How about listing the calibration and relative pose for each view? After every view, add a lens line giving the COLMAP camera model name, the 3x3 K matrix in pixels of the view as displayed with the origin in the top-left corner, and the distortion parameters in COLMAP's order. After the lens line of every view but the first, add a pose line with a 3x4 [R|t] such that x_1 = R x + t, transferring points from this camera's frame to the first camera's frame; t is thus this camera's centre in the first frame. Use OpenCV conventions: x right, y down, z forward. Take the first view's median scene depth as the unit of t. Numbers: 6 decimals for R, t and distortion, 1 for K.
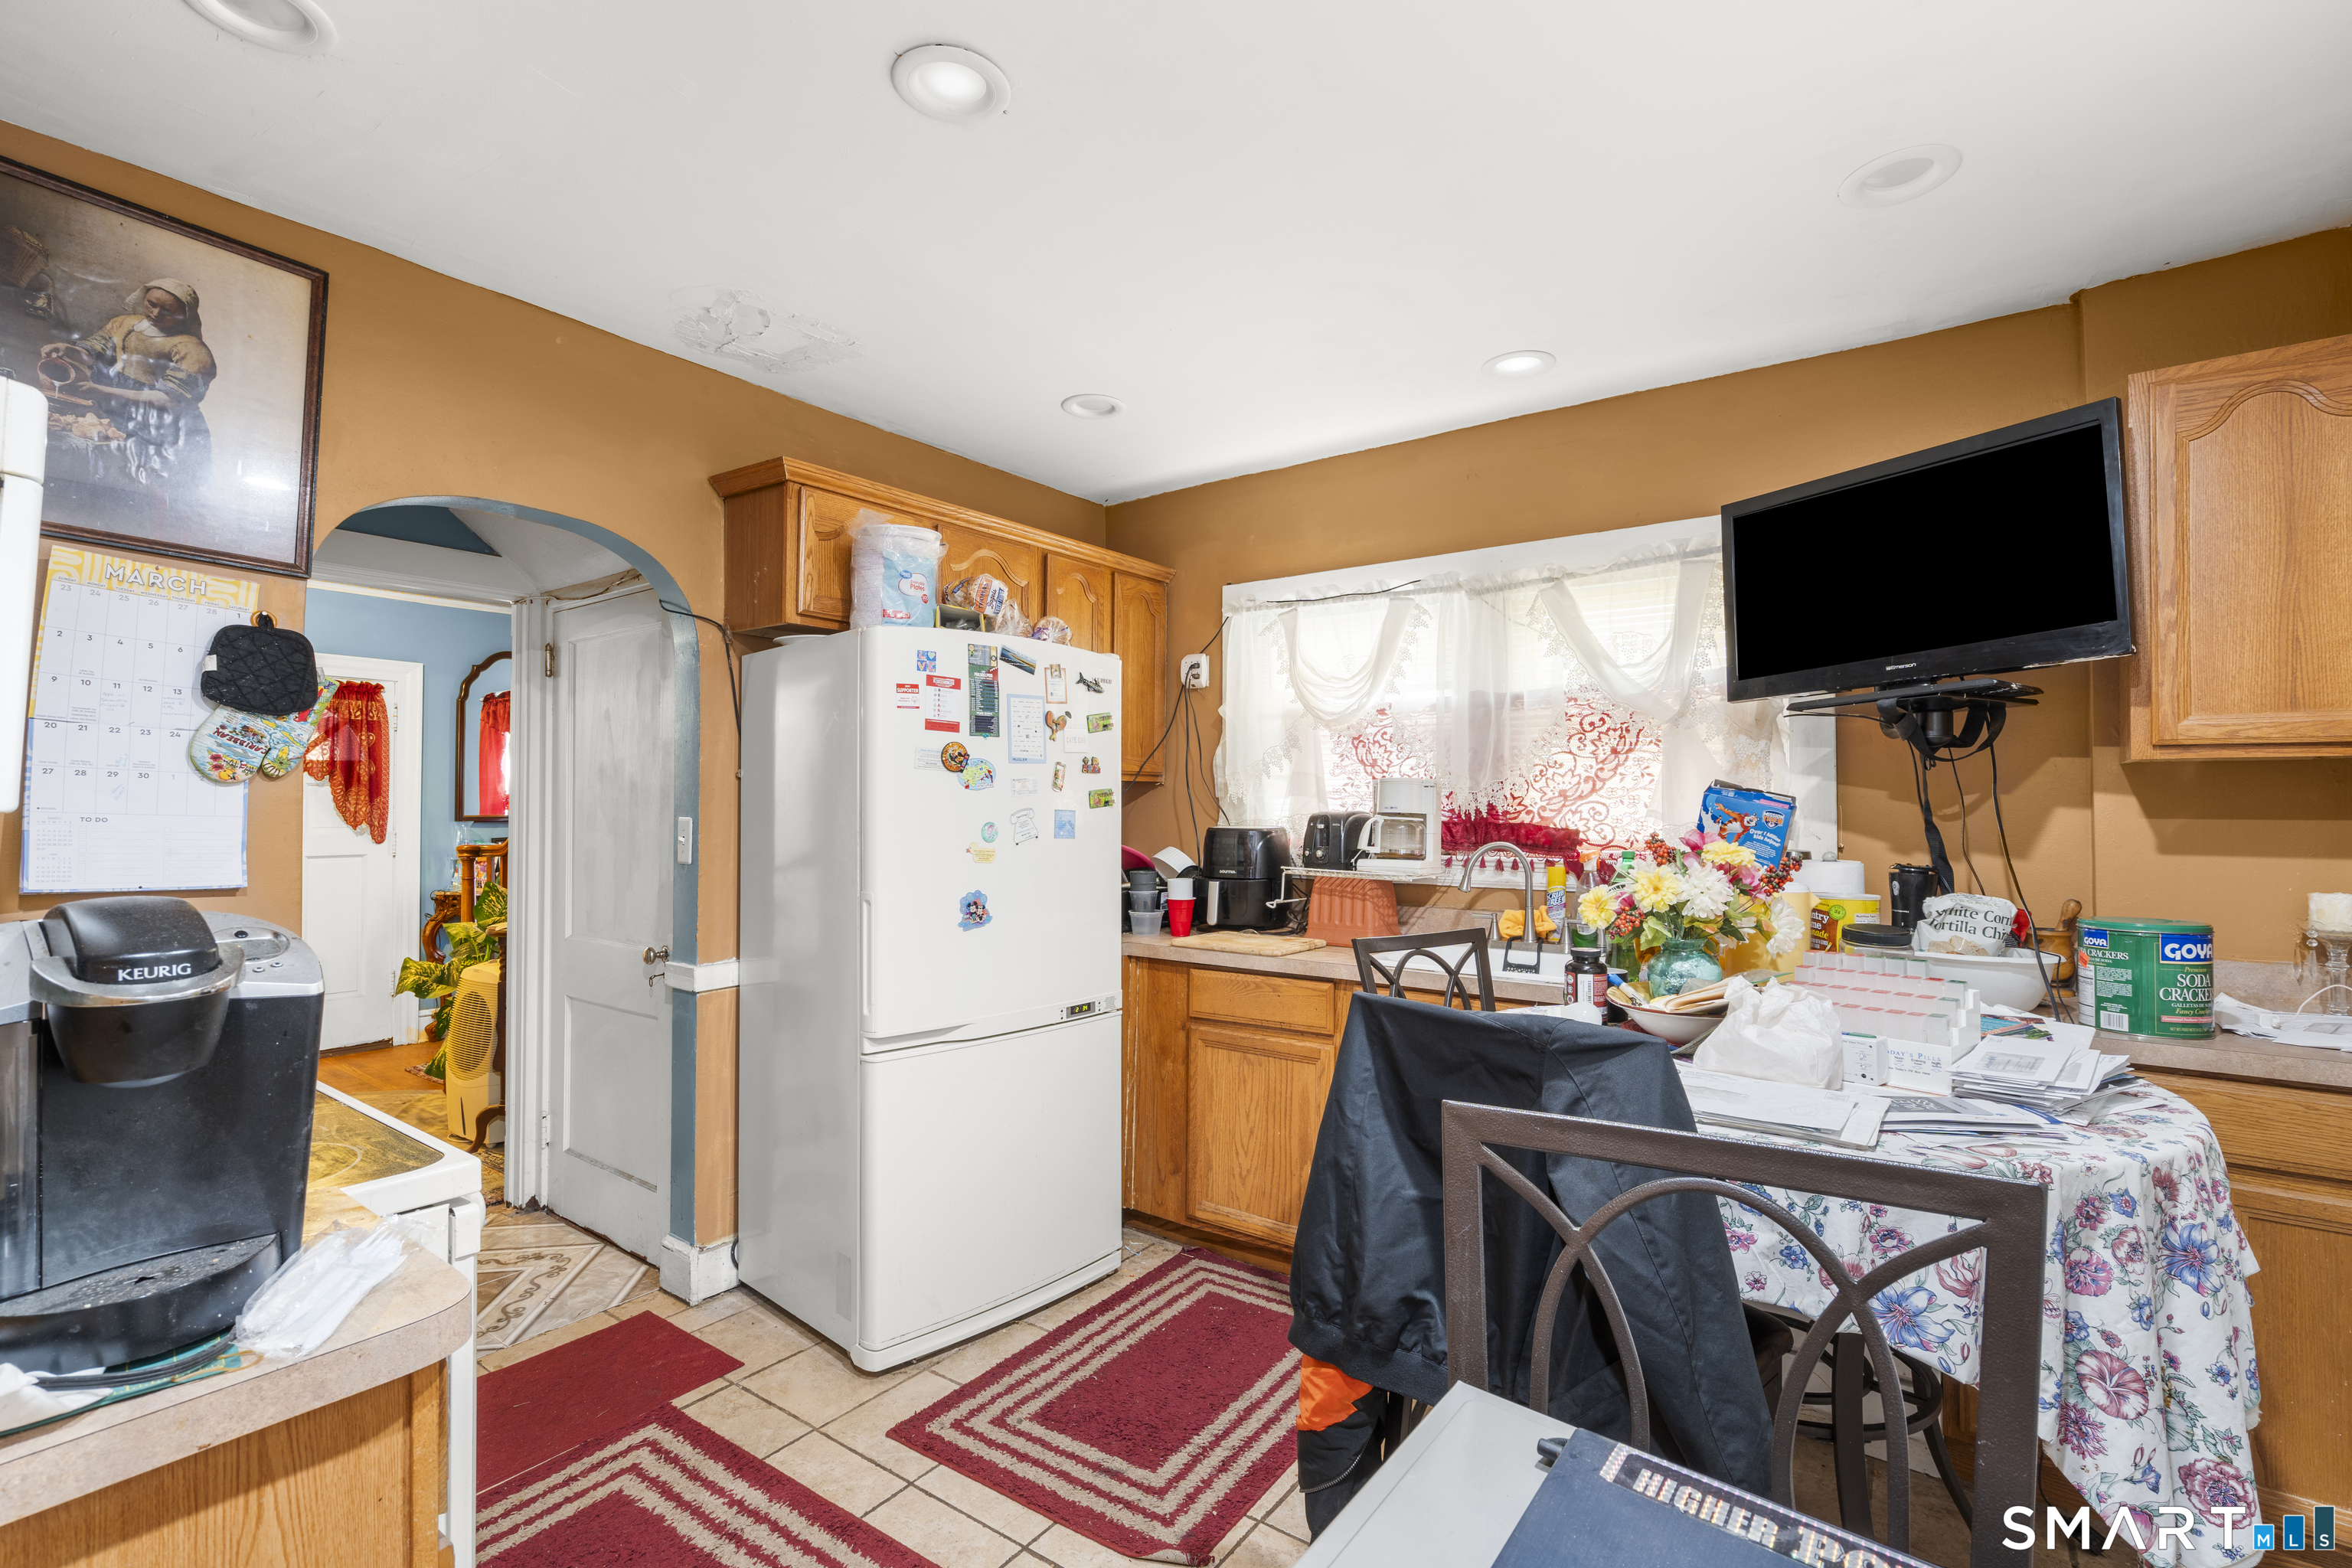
lens RADIAL K [[1053.8, 0, 1173.6], [0, 1053.8, 790.9], [0, 0, 1]] dist [-0.010075, 0.004816]
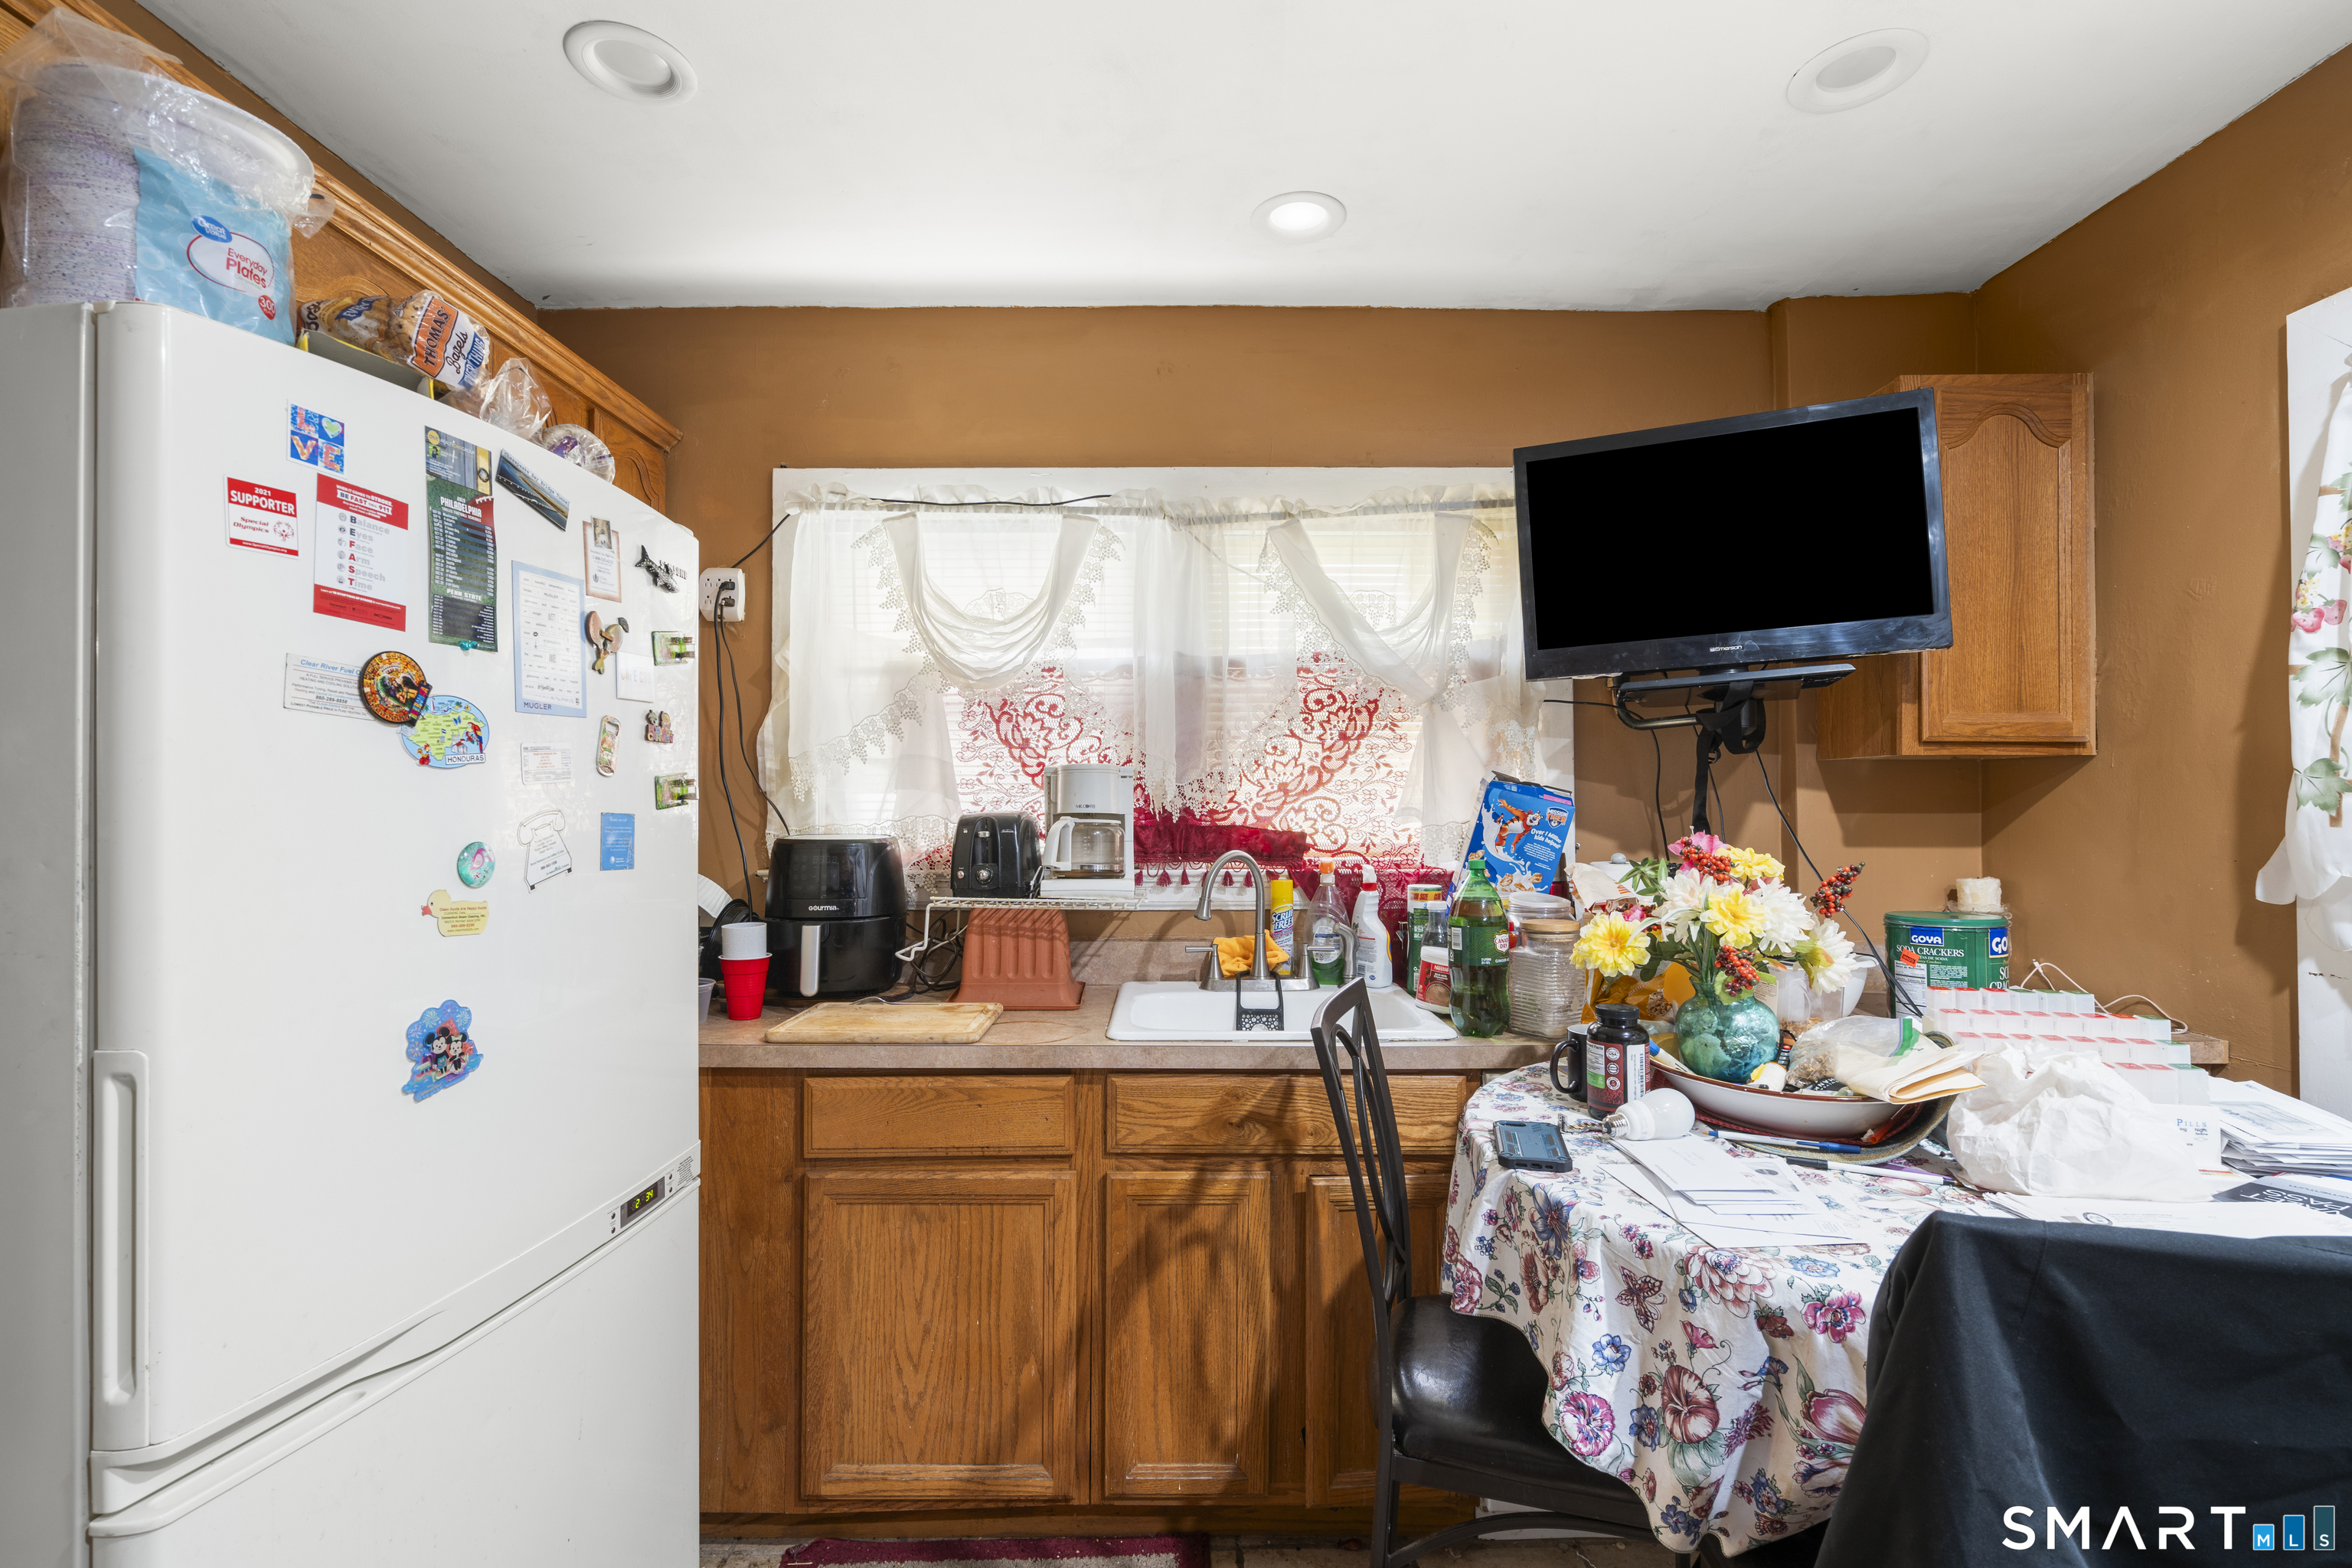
lens RADIAL K [[1053.8, 0, 1173.6], [0, 1053.8, 790.9], [0, 0, 1]] dist [-0.010075, 0.004816]
pose [[0.805415, 0.004394, 0.592695, -0.174689], [-0.005129, 0.999987, -0.000444, 0.006057], [-0.592689, -0.002683, 0.805427, 0.412019]]
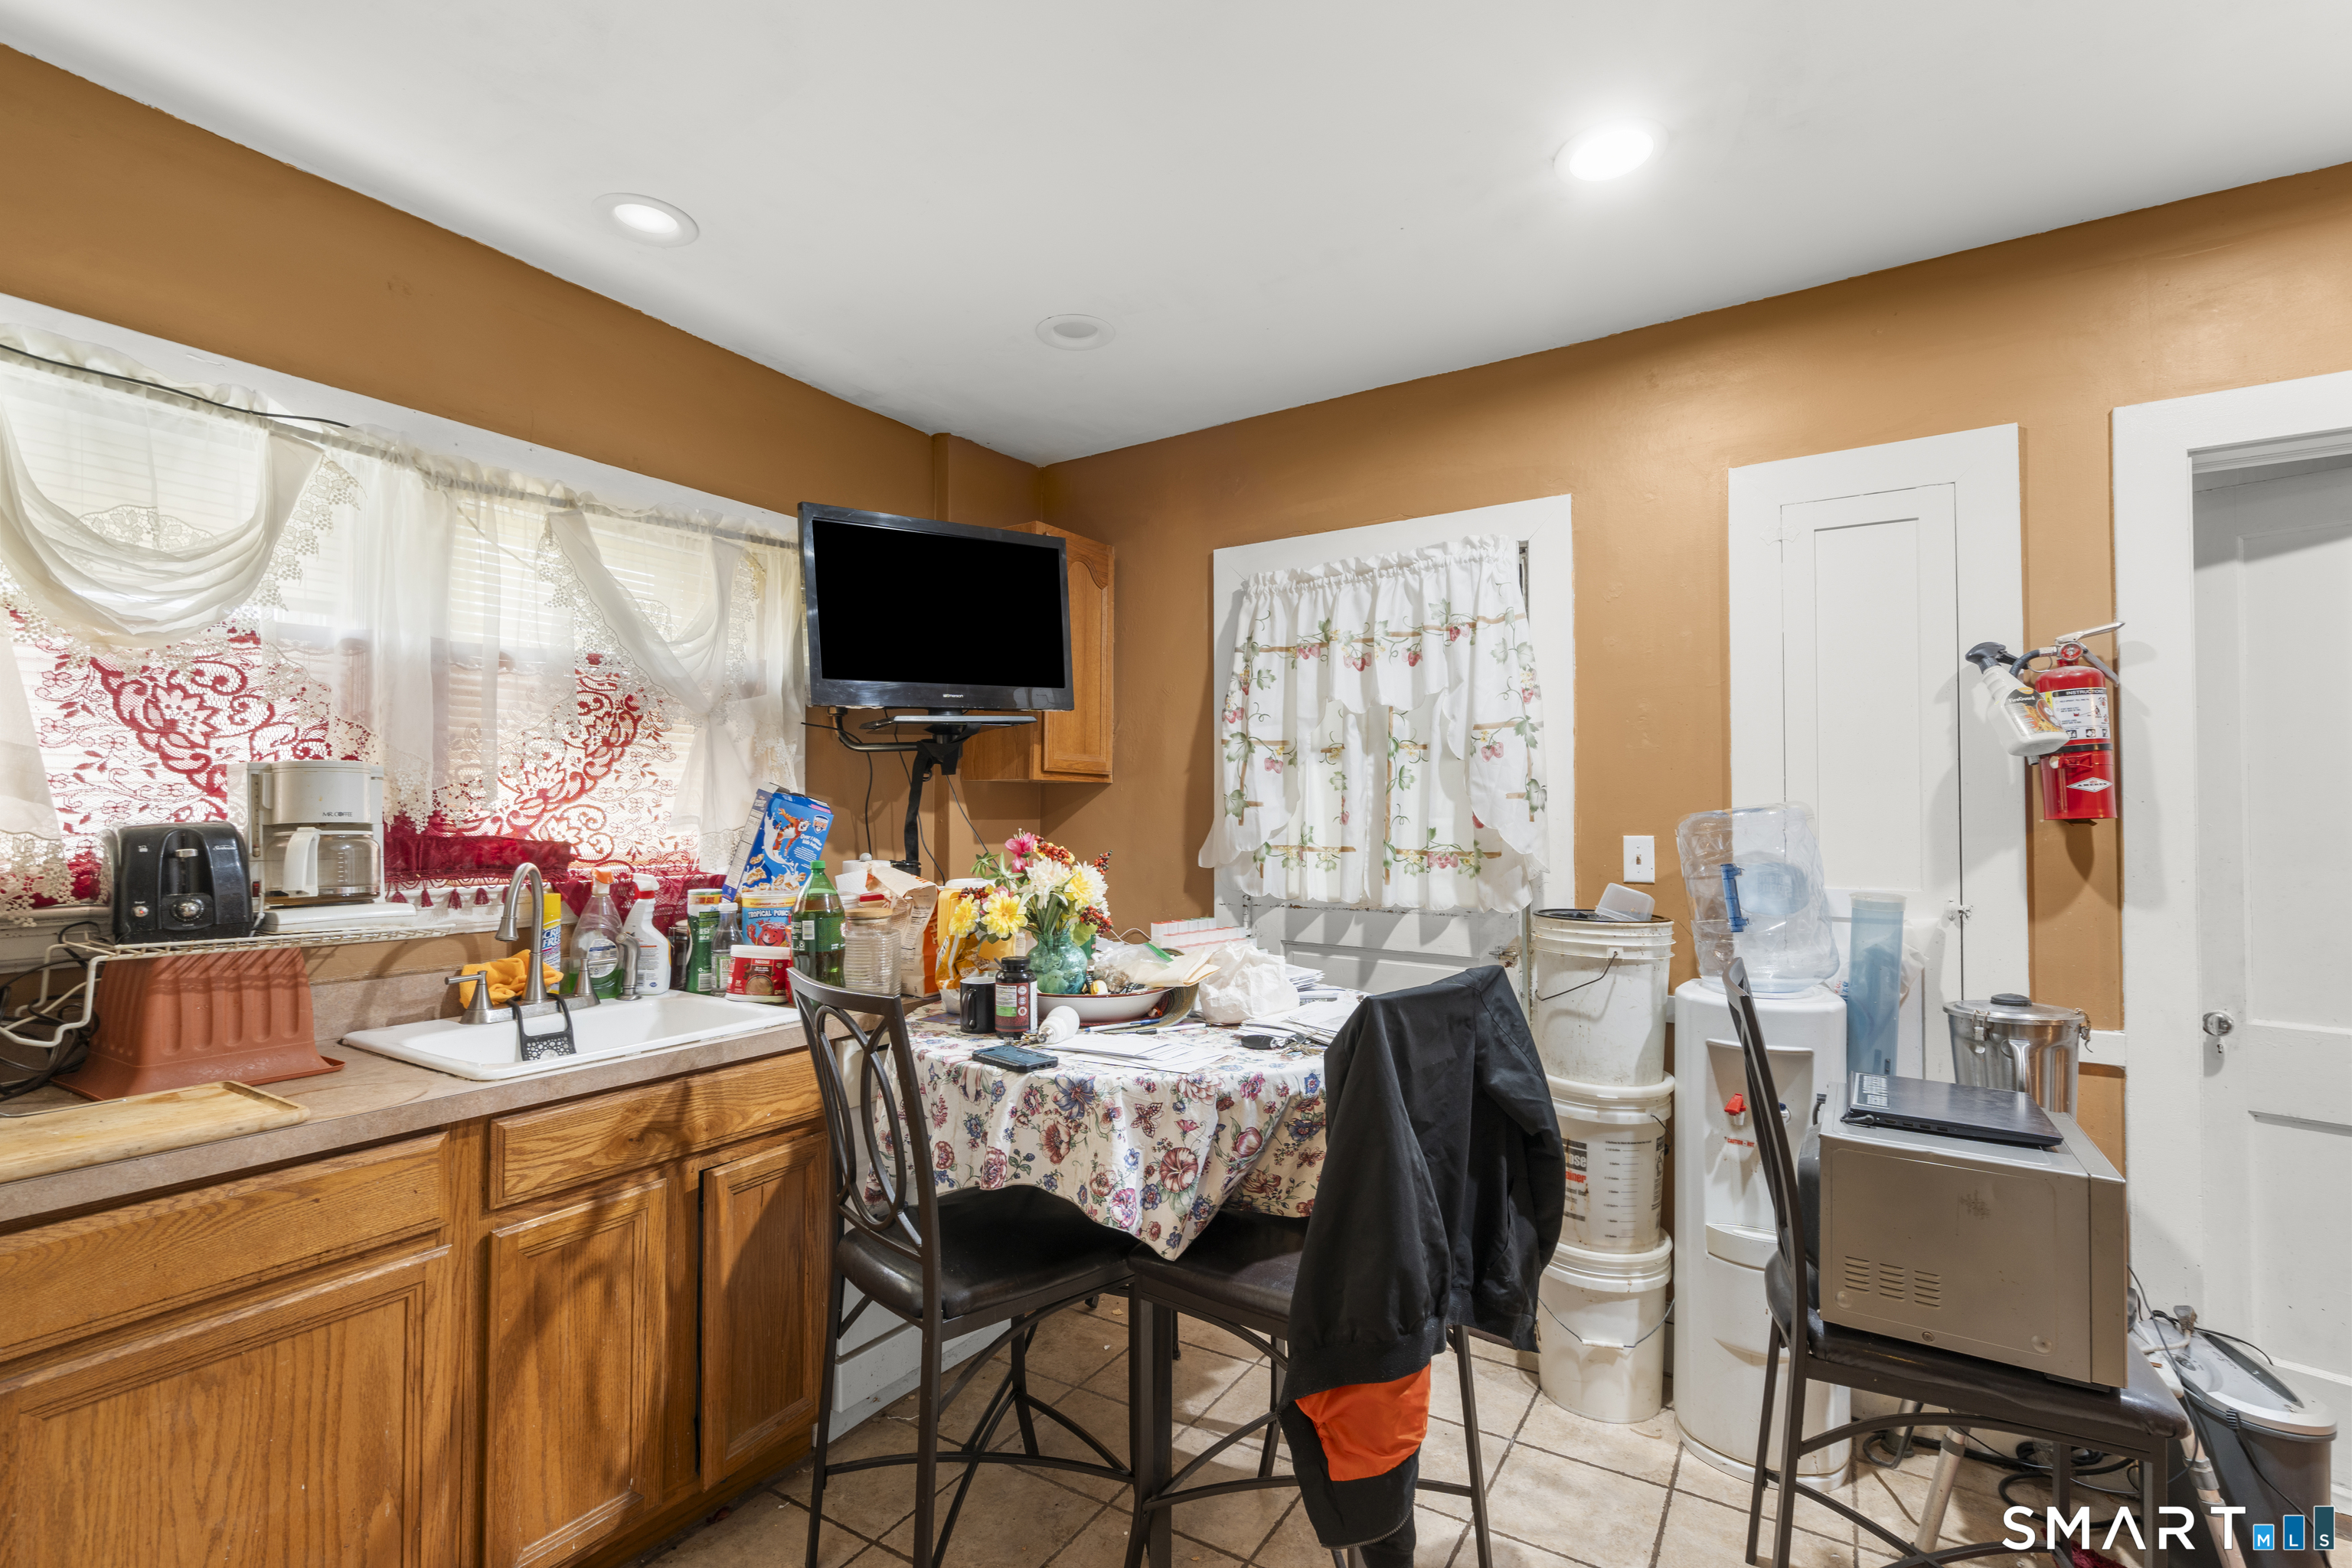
lens RADIAL K [[1053.8, 0, 1173.6], [0, 1053.8, 790.9], [0, 0, 1]] dist [-0.010075, 0.004816]
pose [[-0.068765, 0.018661, 0.997458, -0.402104], [-0.014776, 0.999696, -0.019722, 0.008483], [-0.997523, -0.016095, -0.068469, 0.620636]]
